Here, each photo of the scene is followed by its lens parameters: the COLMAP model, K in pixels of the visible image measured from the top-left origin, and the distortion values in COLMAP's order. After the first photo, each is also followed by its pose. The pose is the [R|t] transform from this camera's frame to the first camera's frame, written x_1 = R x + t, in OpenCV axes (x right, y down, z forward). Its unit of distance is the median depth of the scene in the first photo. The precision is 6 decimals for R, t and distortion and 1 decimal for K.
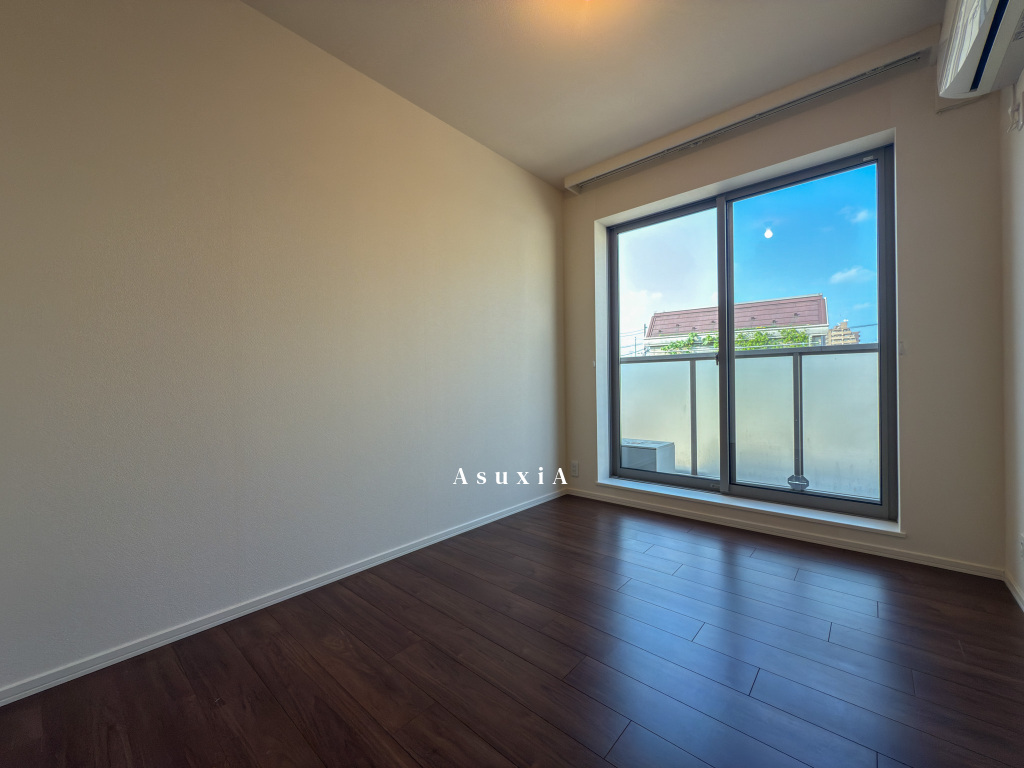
lens RADIAL K [[408.5, 0, 517.4], [0, 408.5, 384.3], [0, 0, 1]] dist [0.000596, -0.000046]
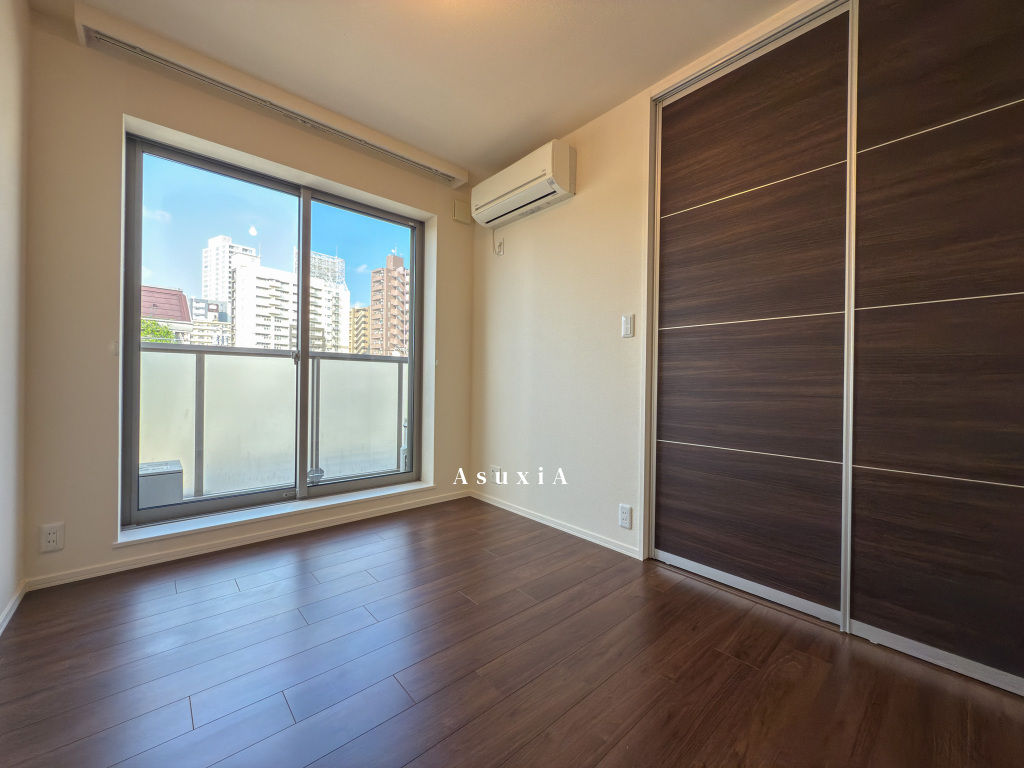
lens RADIAL K [[408.5, 0, 520.3], [0, 408.5, 377.7], [0, 0, 1]] dist [0.000596, -0.000046]
pose [[0.124947, 0.027820, 0.991773, -0.337779], [-0.012060, 0.999576, -0.026520, 0.003200], [-0.992090, -0.008647, 0.125229, 0.329591]]
